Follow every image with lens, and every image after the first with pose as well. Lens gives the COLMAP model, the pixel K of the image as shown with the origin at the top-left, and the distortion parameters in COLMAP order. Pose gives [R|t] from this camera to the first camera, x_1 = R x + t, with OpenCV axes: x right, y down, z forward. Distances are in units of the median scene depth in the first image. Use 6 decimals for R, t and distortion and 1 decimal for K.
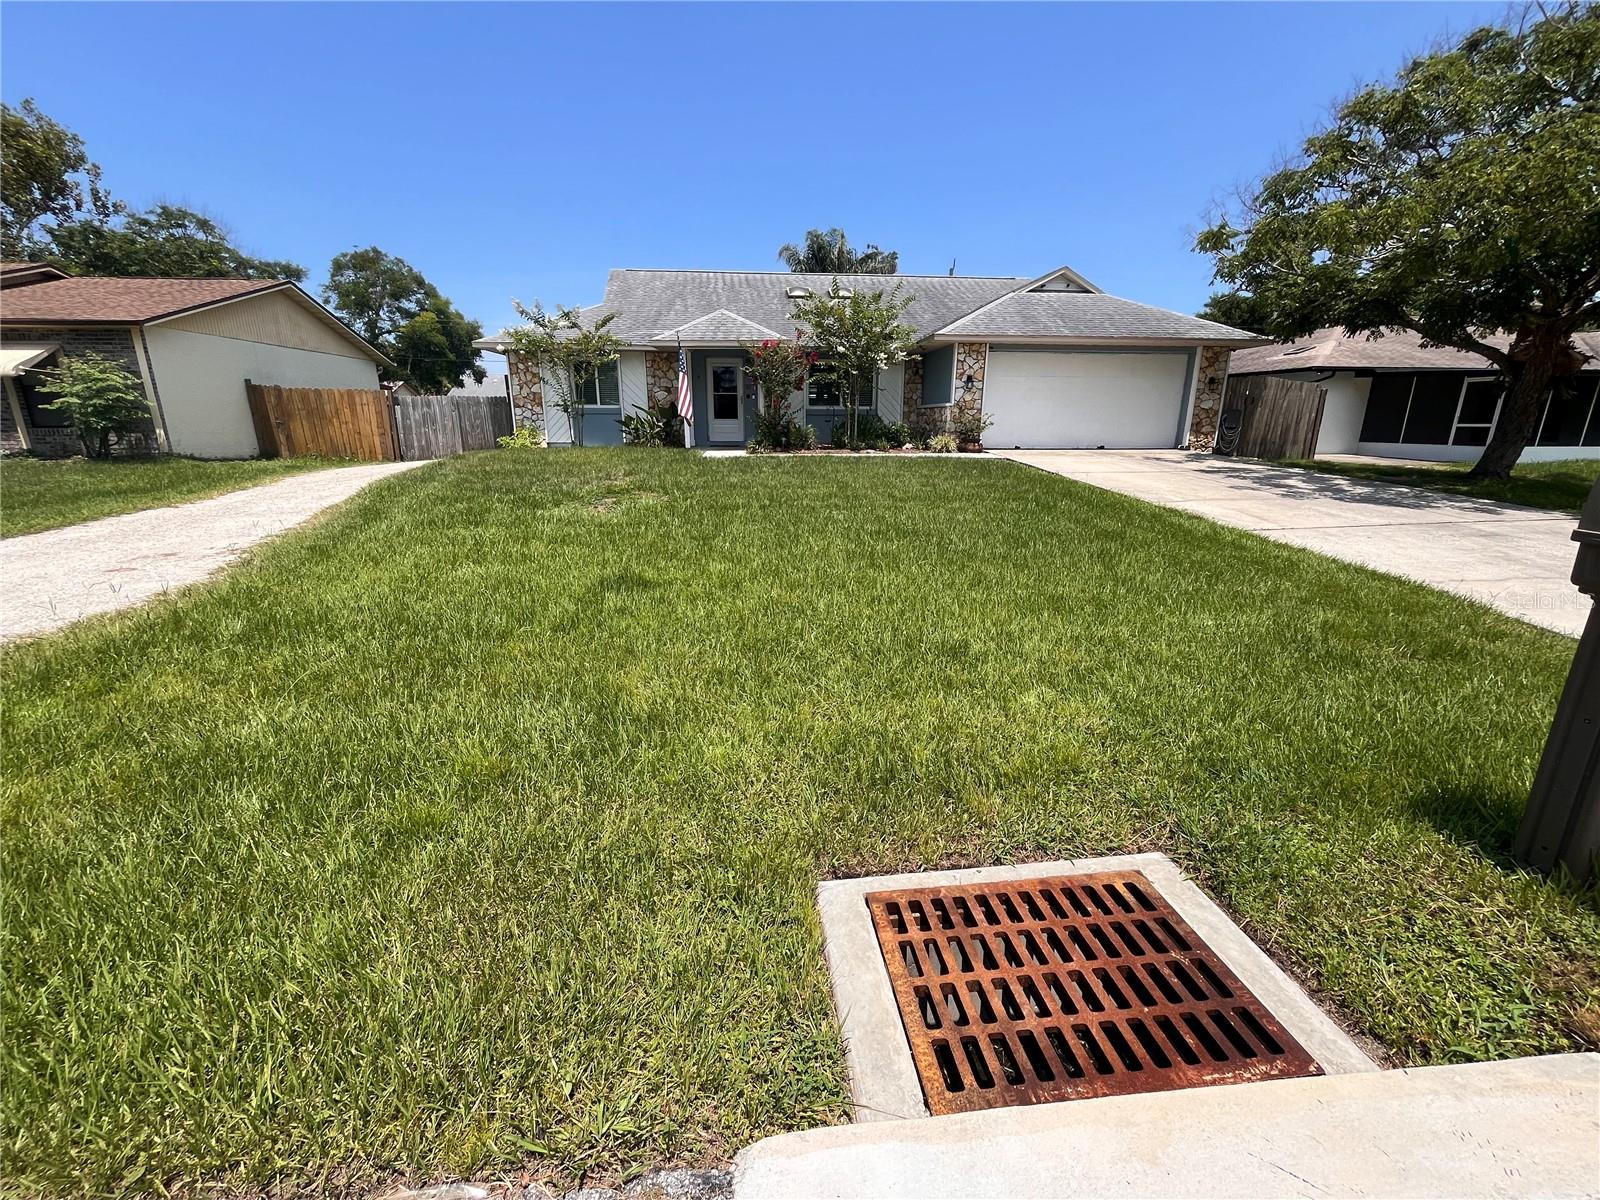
lens RADIAL K [[646.9, 0, 797.9], [0, 646.9, 600.0], [0, 0, 1]] dist [-0.002874, -0.000138]
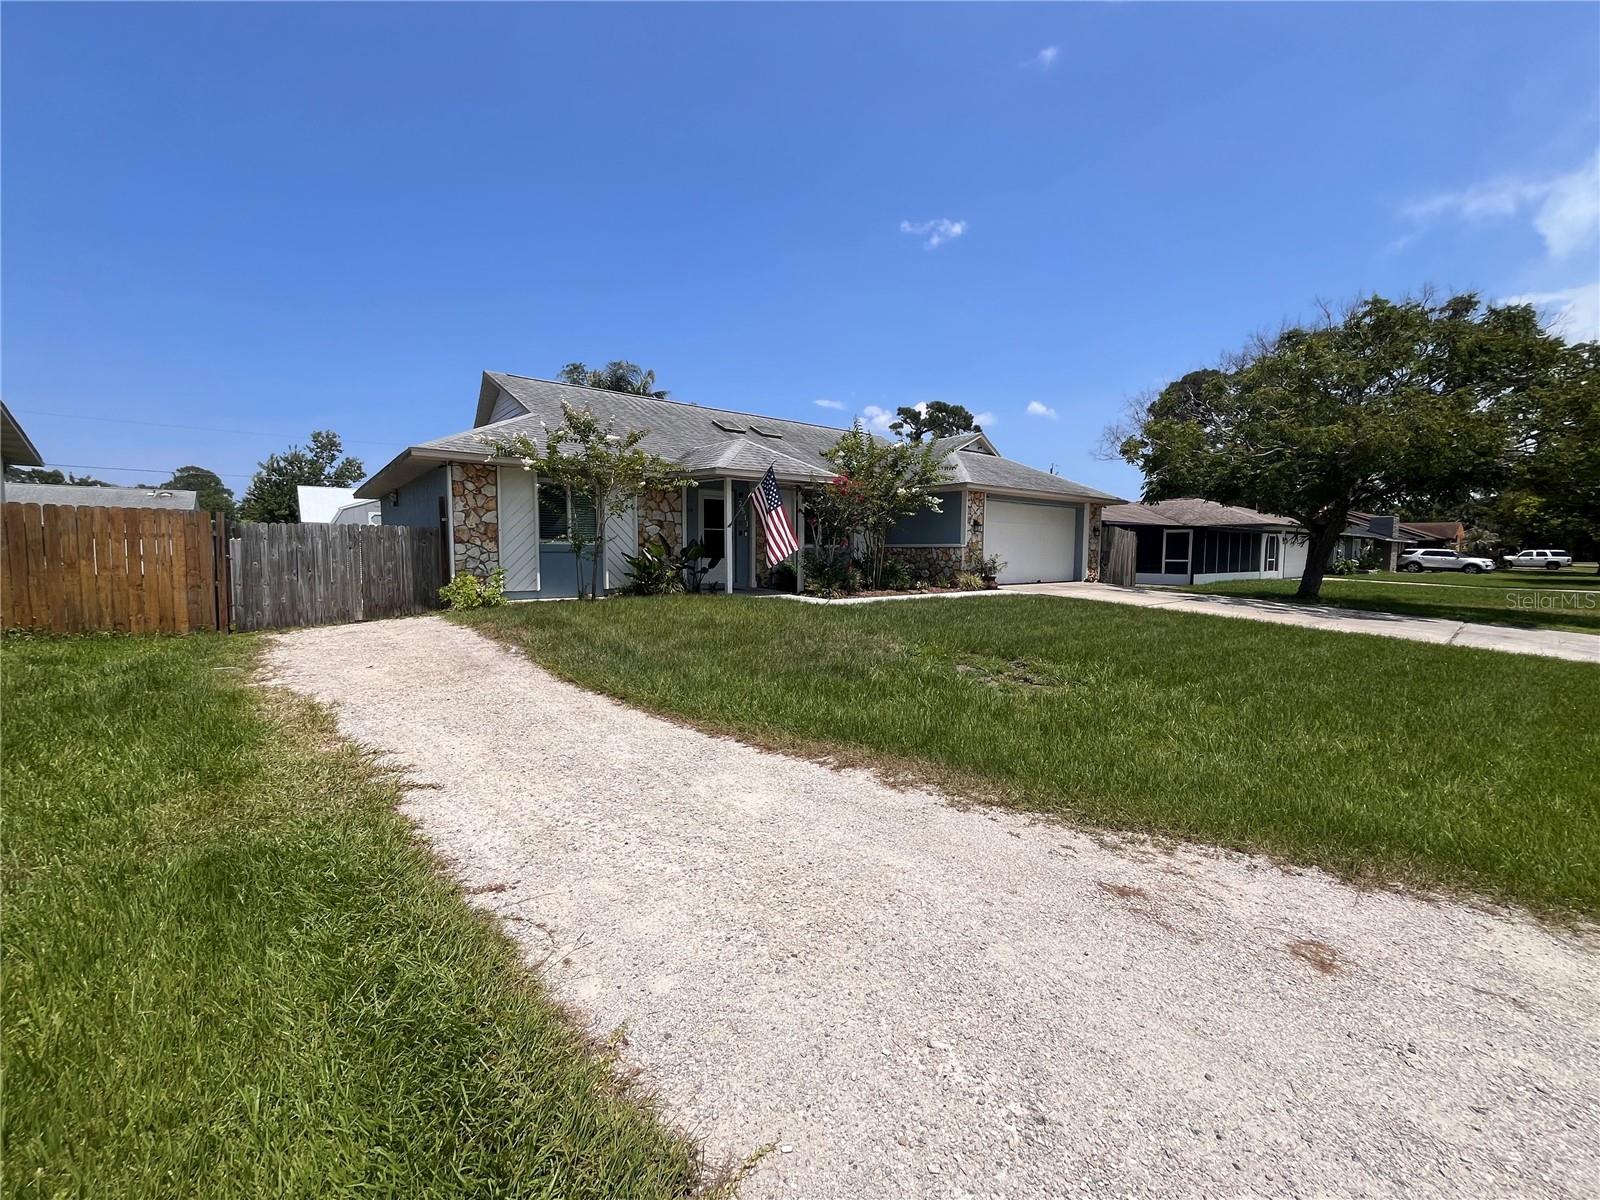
lens RADIAL K [[646.9, 0, 804.1], [0, 646.9, 598.3], [0, 0, 1]] dist [-0.002874, -0.000138]
pose [[0.831962, -0.037279, 0.553579, -0.515193], [0.144575, 0.977838, -0.151430, -0.086764], [-0.535666, 0.206018, 0.818913, 0.264181]]
